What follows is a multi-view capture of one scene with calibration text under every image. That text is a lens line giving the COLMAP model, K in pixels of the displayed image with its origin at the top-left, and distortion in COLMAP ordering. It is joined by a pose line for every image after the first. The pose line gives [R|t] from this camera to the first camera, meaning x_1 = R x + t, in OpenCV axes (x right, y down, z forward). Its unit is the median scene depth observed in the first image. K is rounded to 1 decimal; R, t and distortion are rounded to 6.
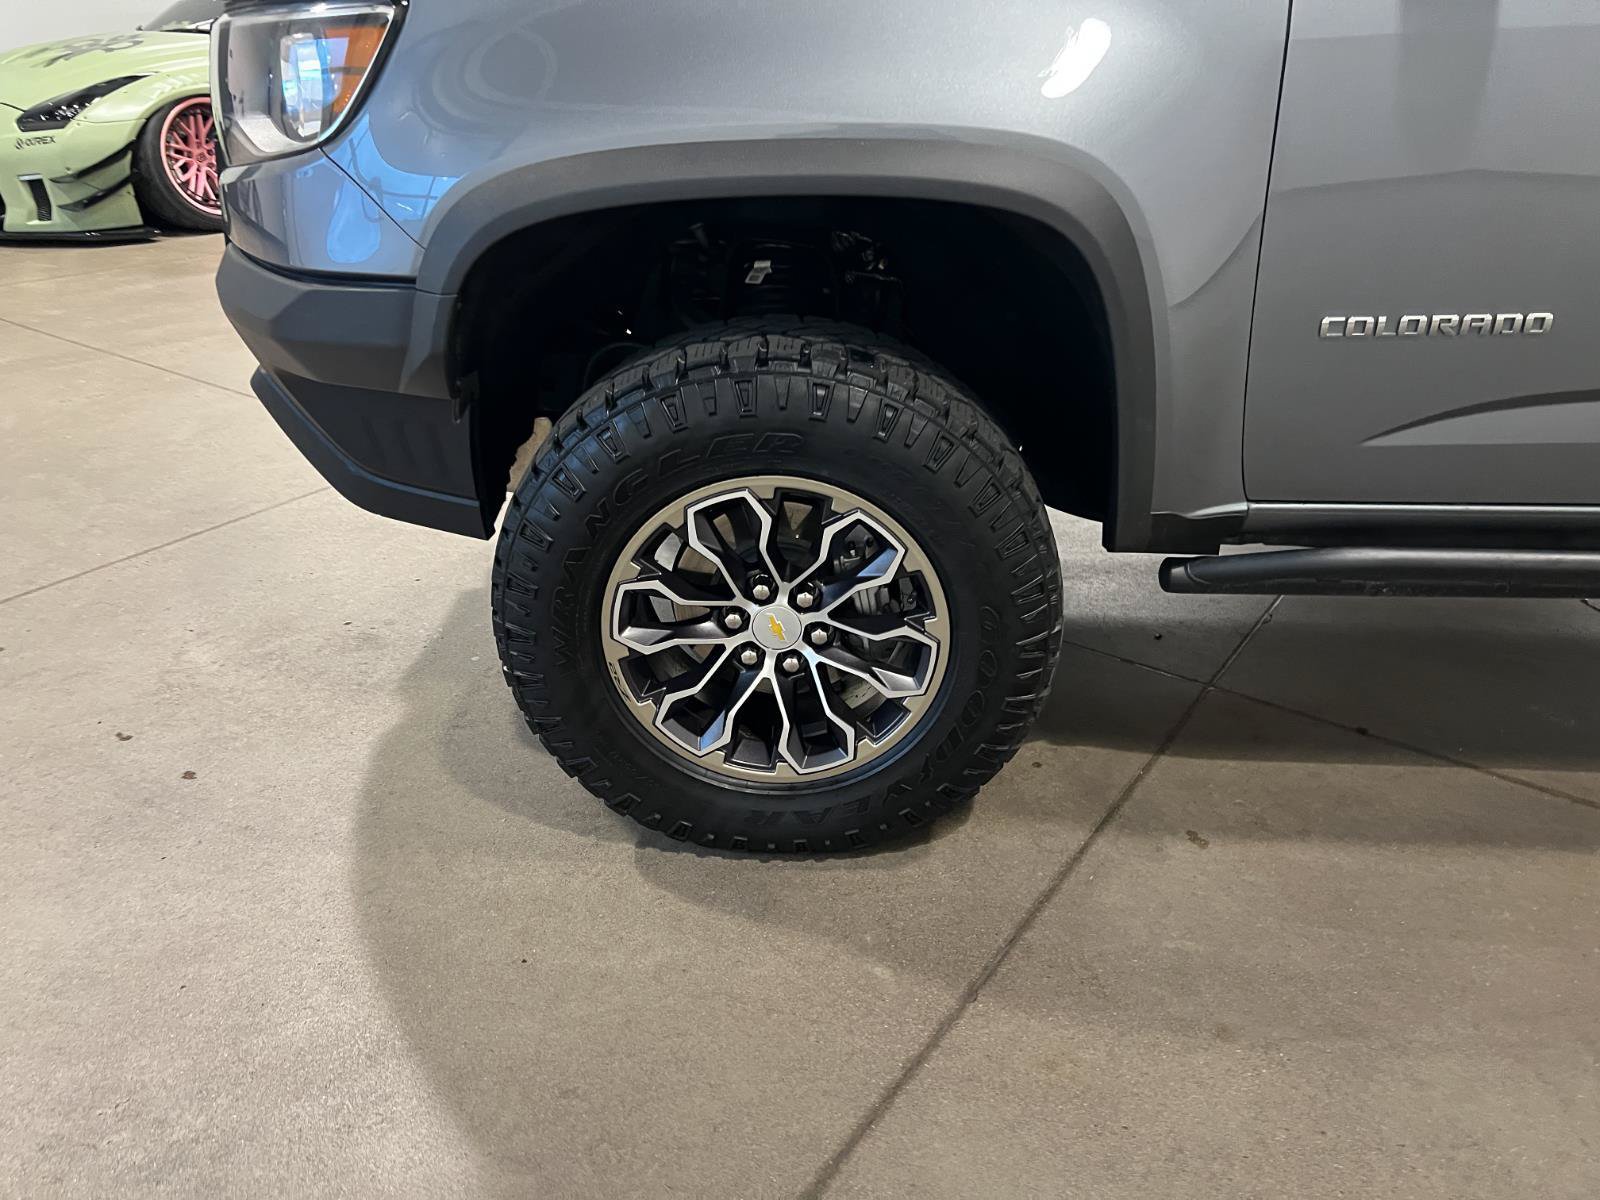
lens RADIAL K [[1181.3, 0, 799.4], [0, 1181.3, 645.6], [0, 0, 1]] dist [0.040957, -0.031936]
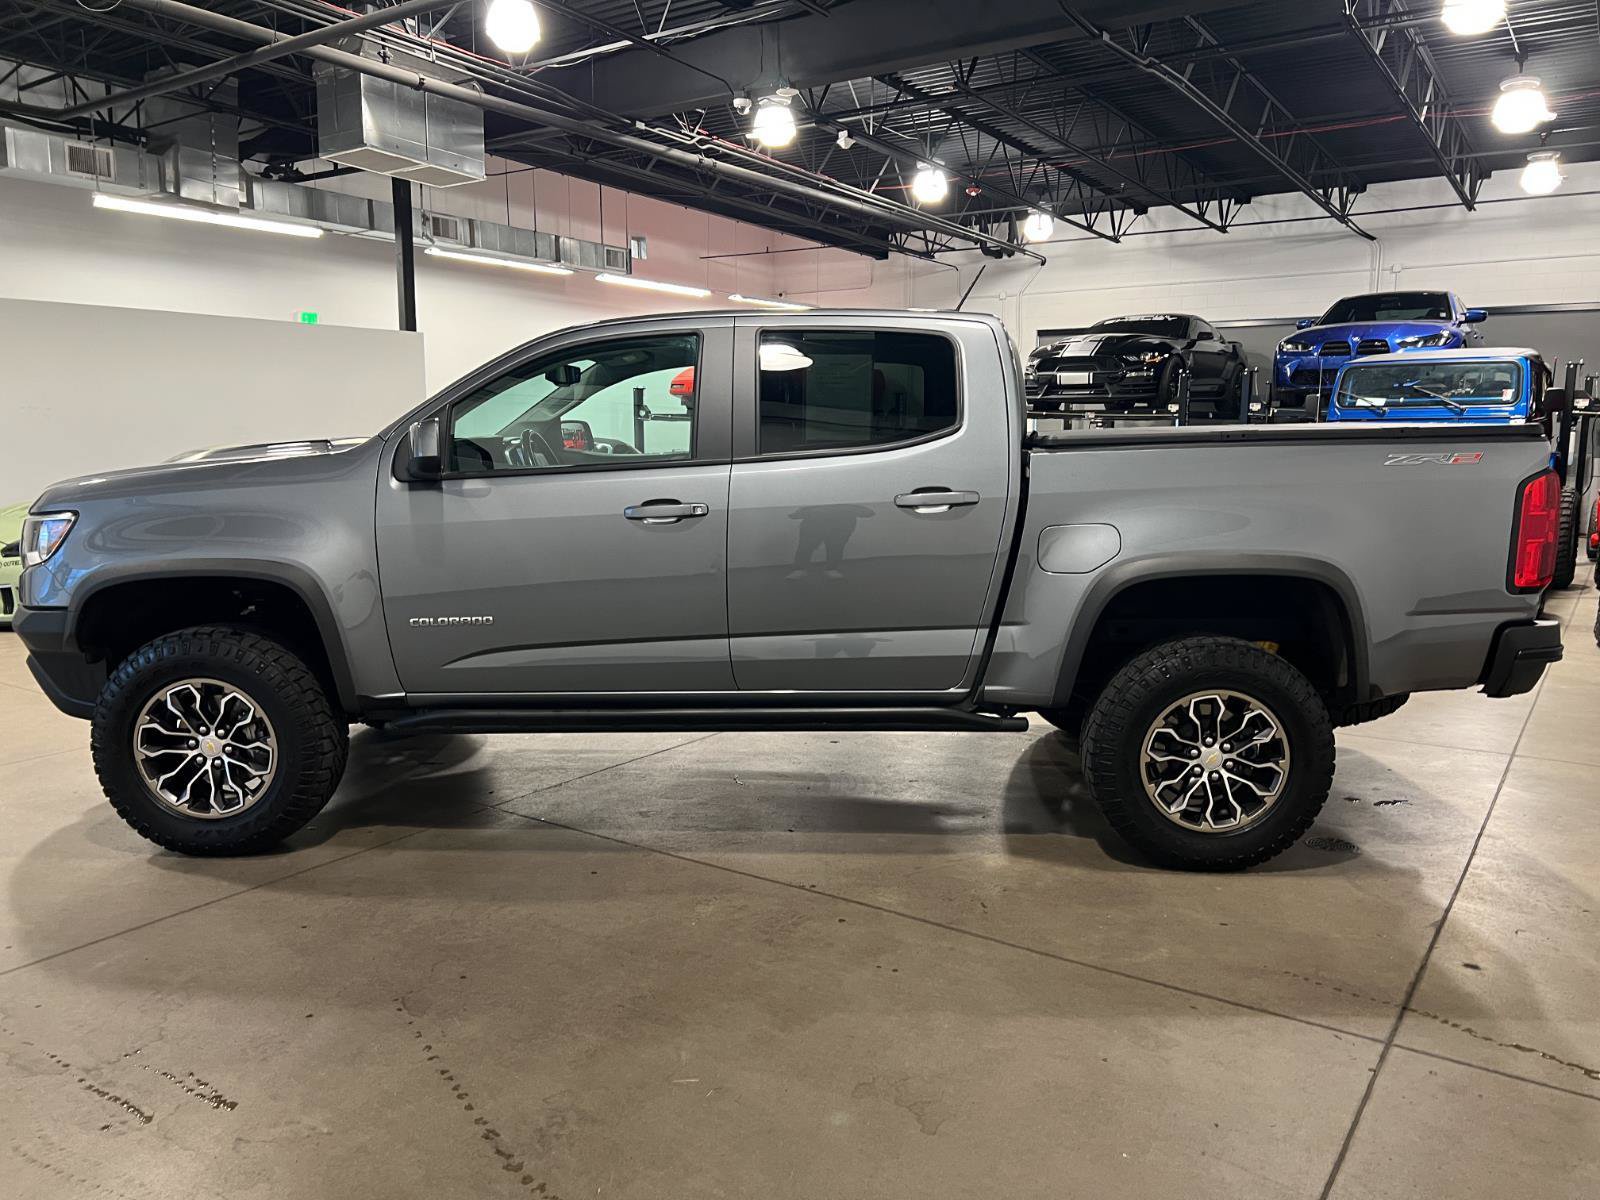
lens RADIAL K [[1181.3, 0, 799.4], [0, 1181.3, 645.6], [0, 0, 1]] dist [0.040957, -0.031936]
pose [[0.999750, -0.003504, 0.022070, 1.128073], [0.010508, 0.945329, -0.325950, 0.595378], [-0.019721, 0.326101, 0.945129, -1.373544]]
